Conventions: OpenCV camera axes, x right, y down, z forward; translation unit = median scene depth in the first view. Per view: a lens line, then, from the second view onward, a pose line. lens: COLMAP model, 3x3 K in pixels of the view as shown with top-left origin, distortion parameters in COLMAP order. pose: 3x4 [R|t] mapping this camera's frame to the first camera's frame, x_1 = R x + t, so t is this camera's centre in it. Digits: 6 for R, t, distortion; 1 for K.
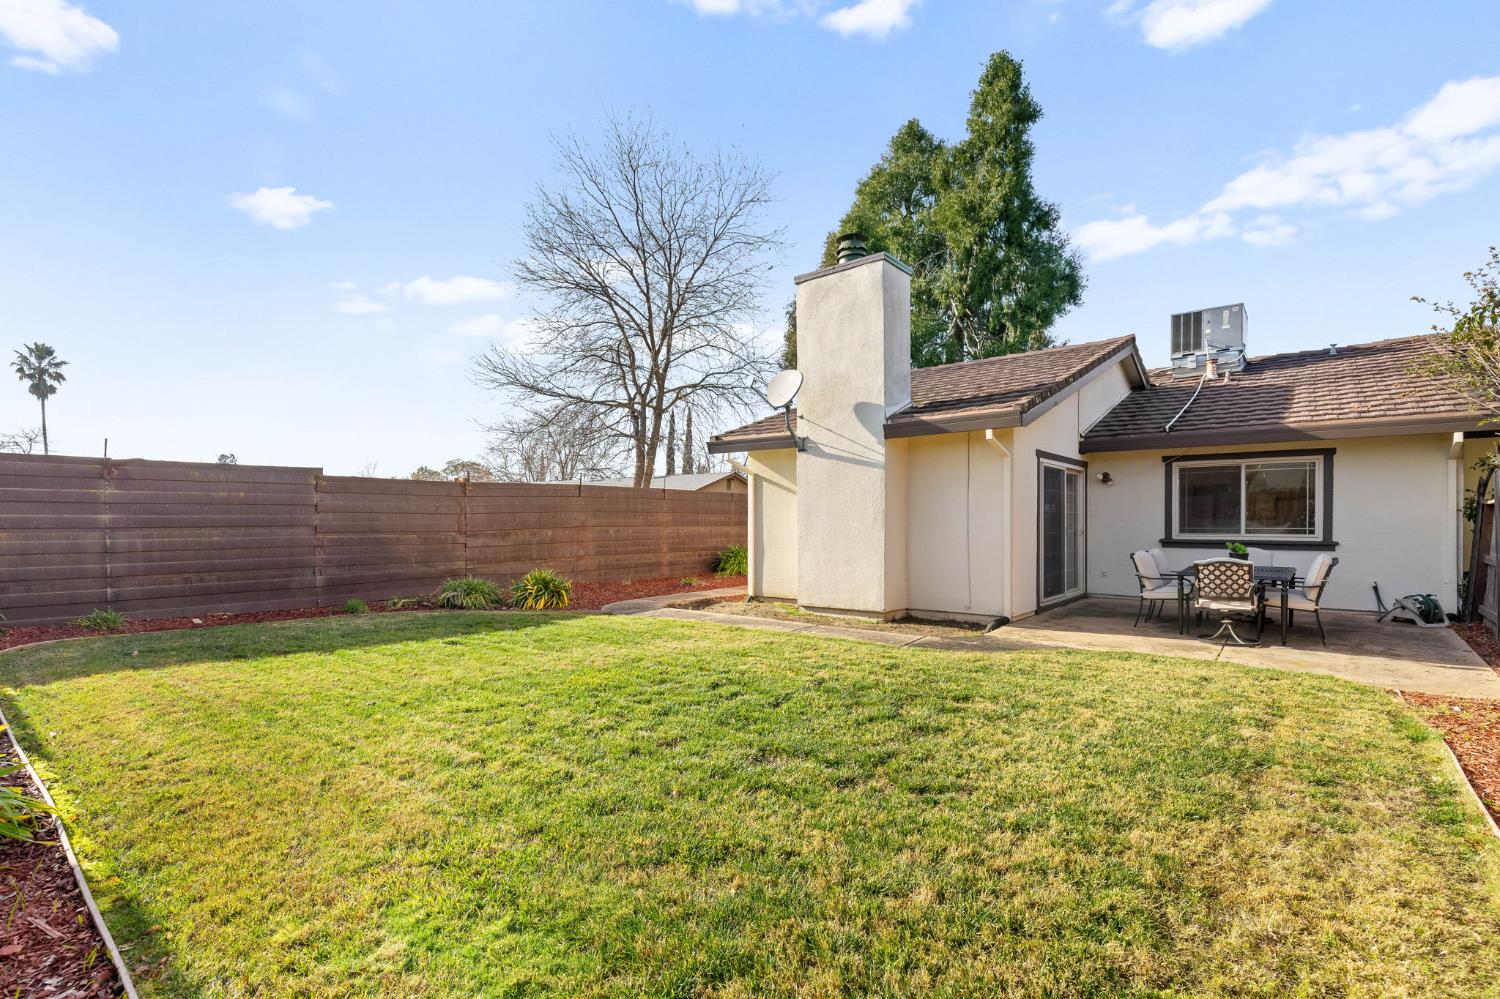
lens RADIAL K [[680.4, 0, 753.4], [0, 680.4, 532.1], [0, 0, 1]] dist [0.003433, 0.000144]
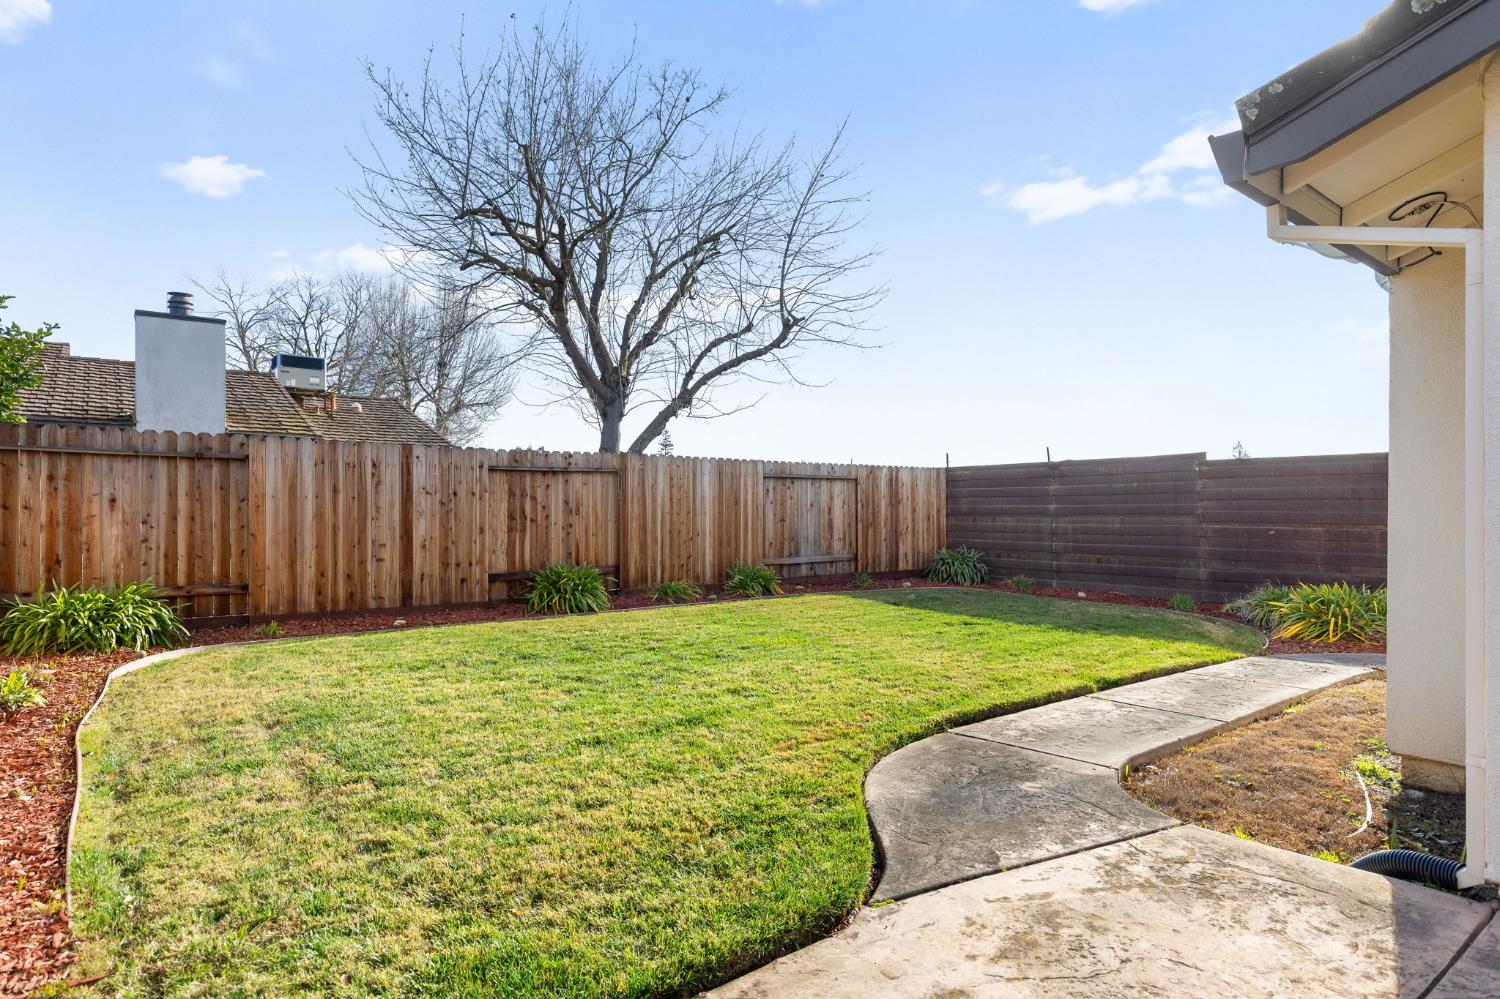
lens RADIAL K [[840.6, 0, 750.9], [0, 840.6, 503.7], [0, 0, 1]] dist [0.001890, 0.001002]
pose [[-0.222018, -0.010005, -0.974991, 0.651921], [-0.018986, 0.999802, -0.005936, -0.005635], [0.974858, 0.017193, -0.222164, 0.684069]]
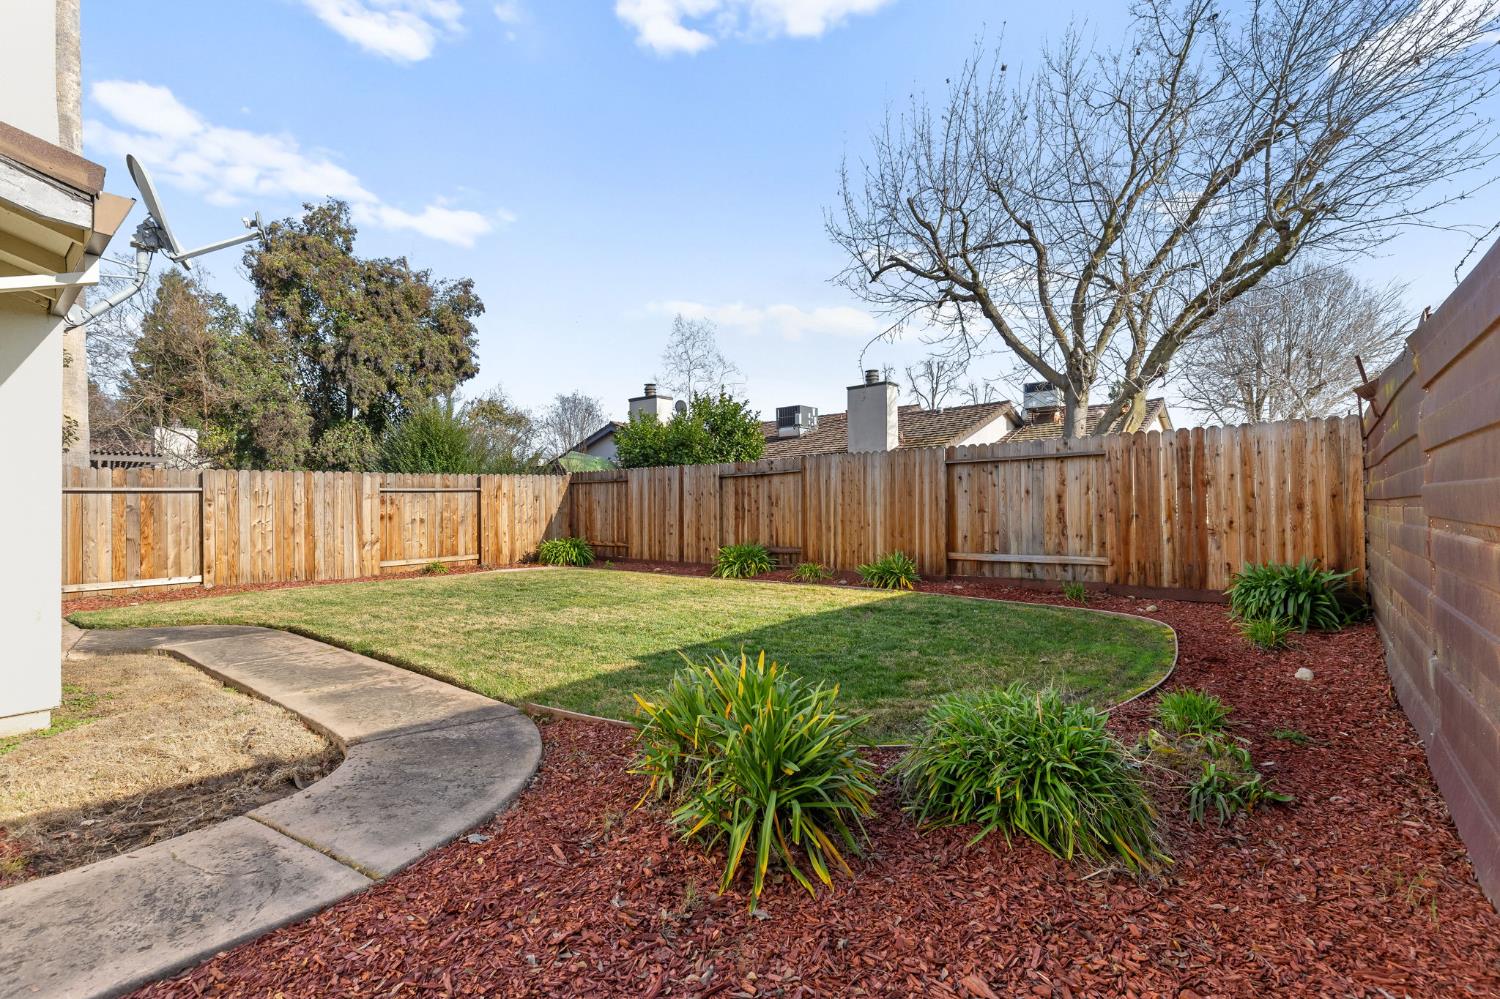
lens RADIAL K [[677.6, 0, 750.1], [0, 677.6, 499.1], [0, 0, 1]] dist [0.007494, 0.000216]
pose [[-0.999913, 0.010168, 0.008397, -0.336573], [0.010220, 0.999929, 0.006159, -0.013908], [-0.008333, 0.006245, -0.999946, 1.381499]]
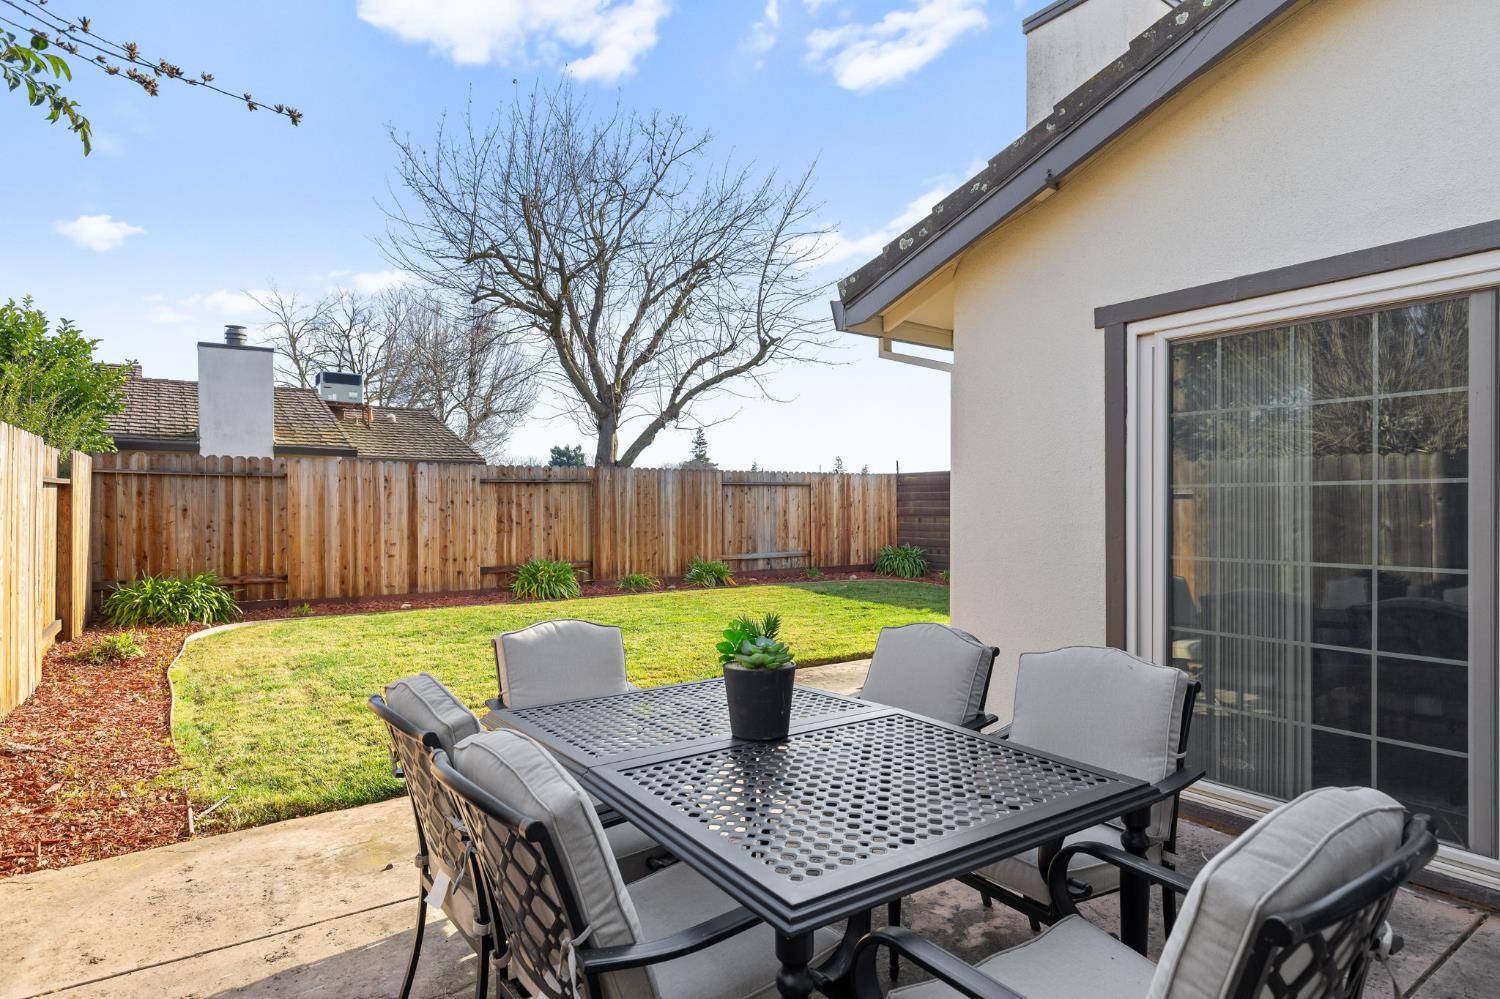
lens RADIAL K [[840.6, 0, 750.9], [0, 840.6, 503.7], [0, 0, 1]] dist [0.001890, 0.001002]
pose [[-0.269173, -0.004533, -0.963081, 0.819915], [-0.015722, 0.999876, -0.000312, -0.020752], [0.962963, 0.015057, -0.269211, 0.868530]]
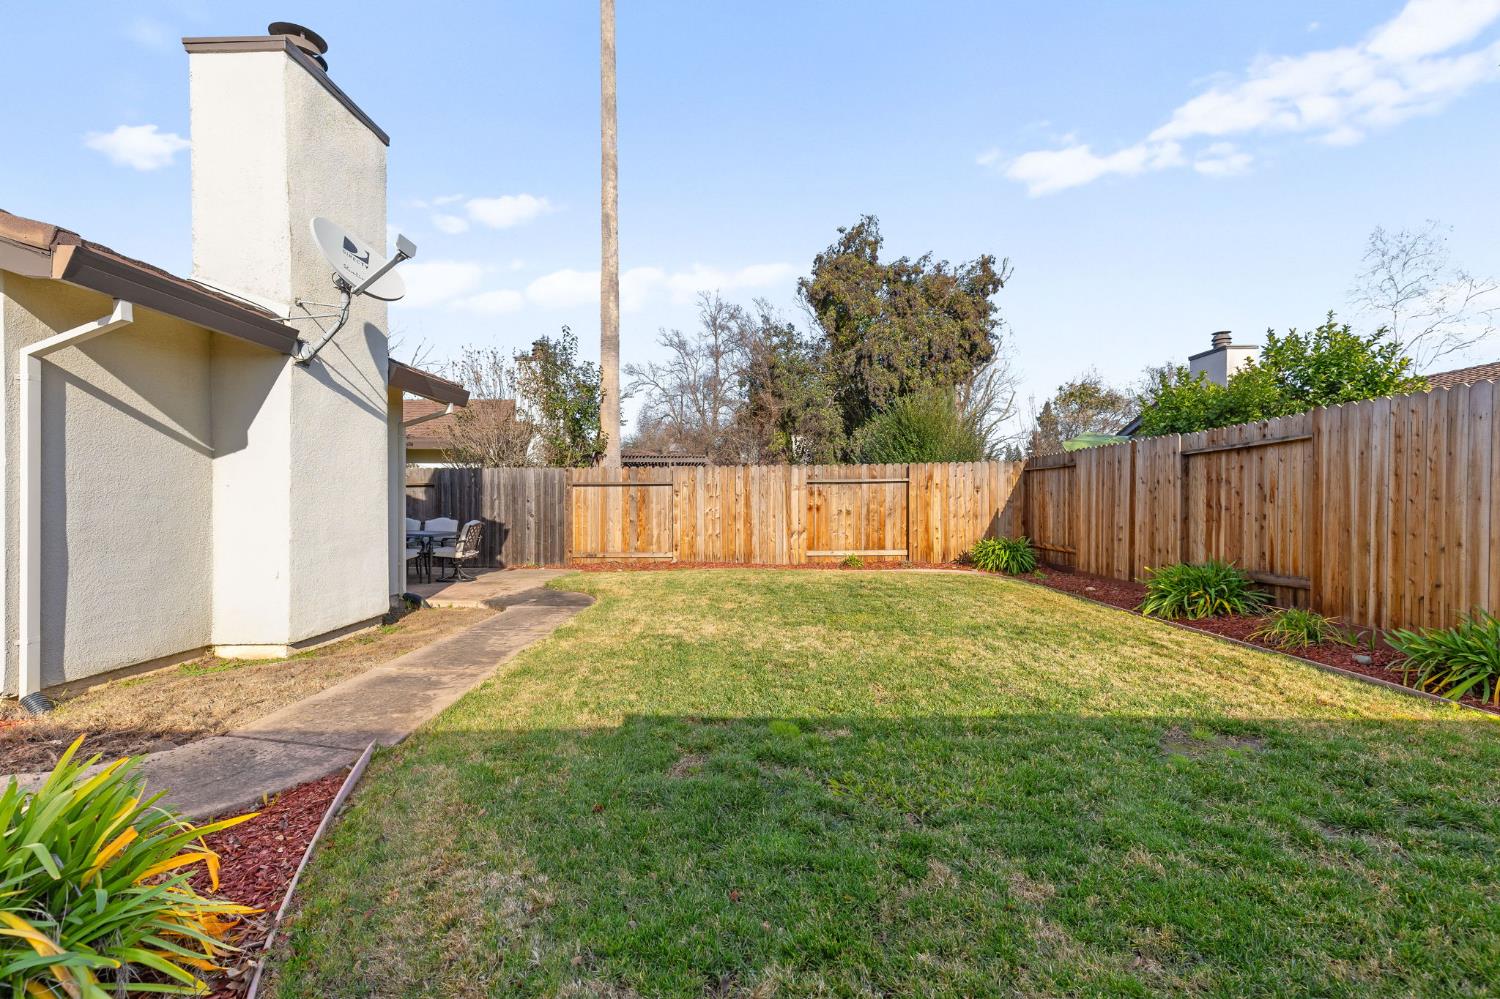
lens RADIAL K [[668.7, 0, 749.4], [0, 668.7, 504.7], [0, 0, 1]] dist [0.004842, -0.000139]
pose [[-0.617077, -0.005045, 0.786886, -0.572409], [0.012226, 0.999797, 0.015998, -0.007812], [-0.786808, 0.019492, -0.616890, 1.021186]]
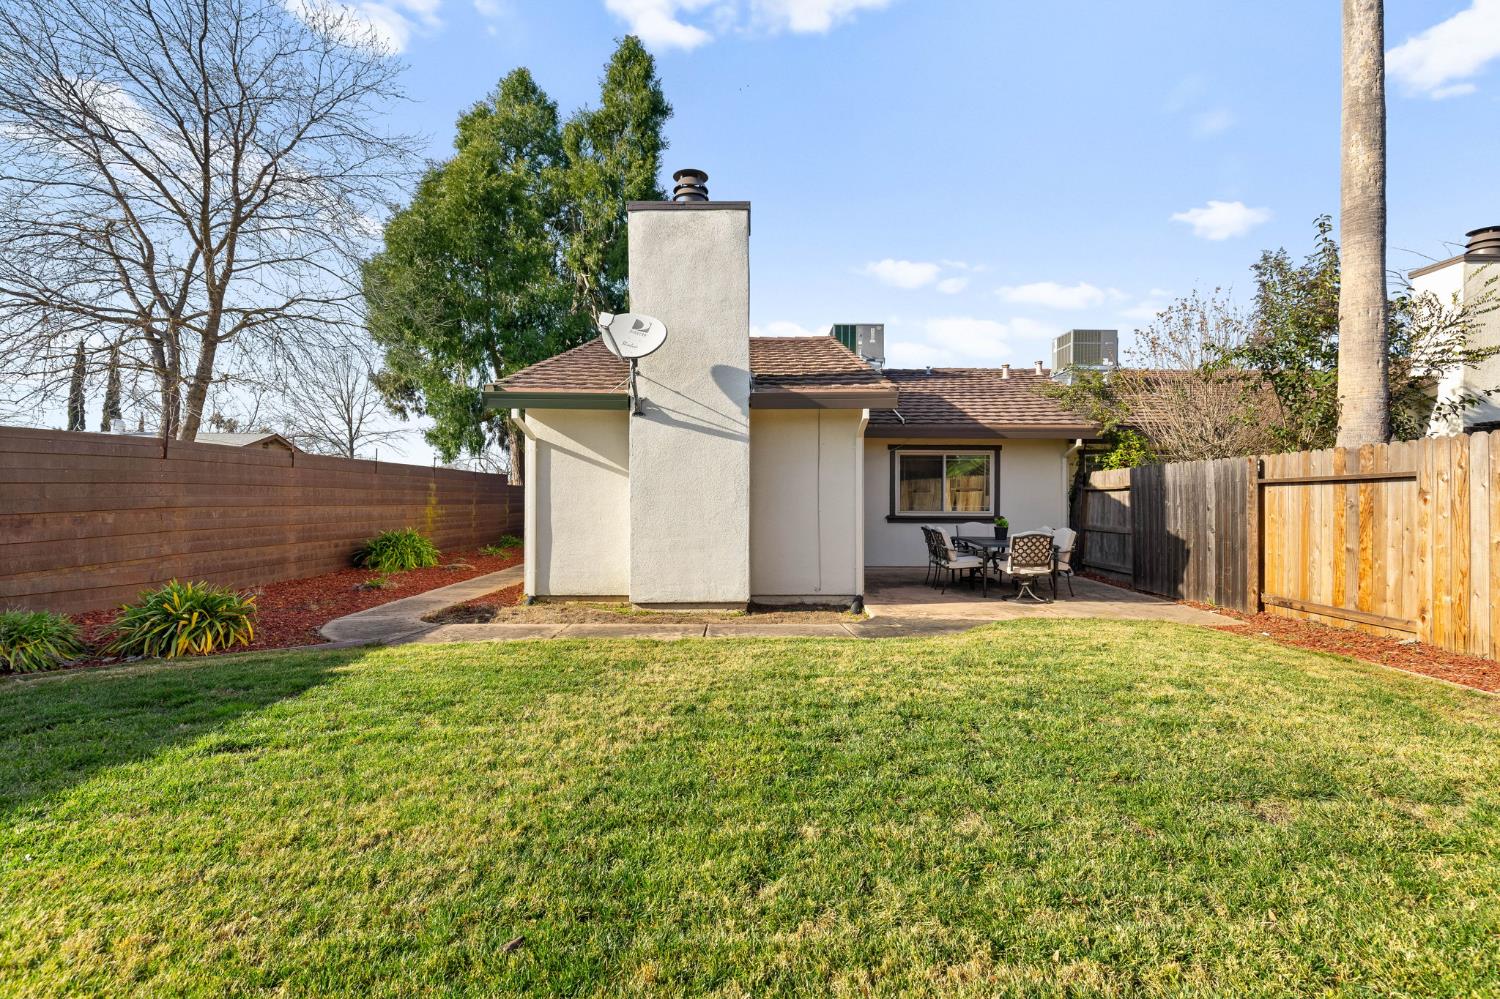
lens RADIAL K [[677.6, 0, 750.1], [0, 677.6, 499.1], [0, 0, 1]] dist [0.007494, 0.000216]
pose [[0.775255, 0.002920, 0.631642, -0.331400], [0.006930, 0.999890, -0.013128, -0.005353], [-0.631610, 0.014555, 0.775149, 0.272655]]
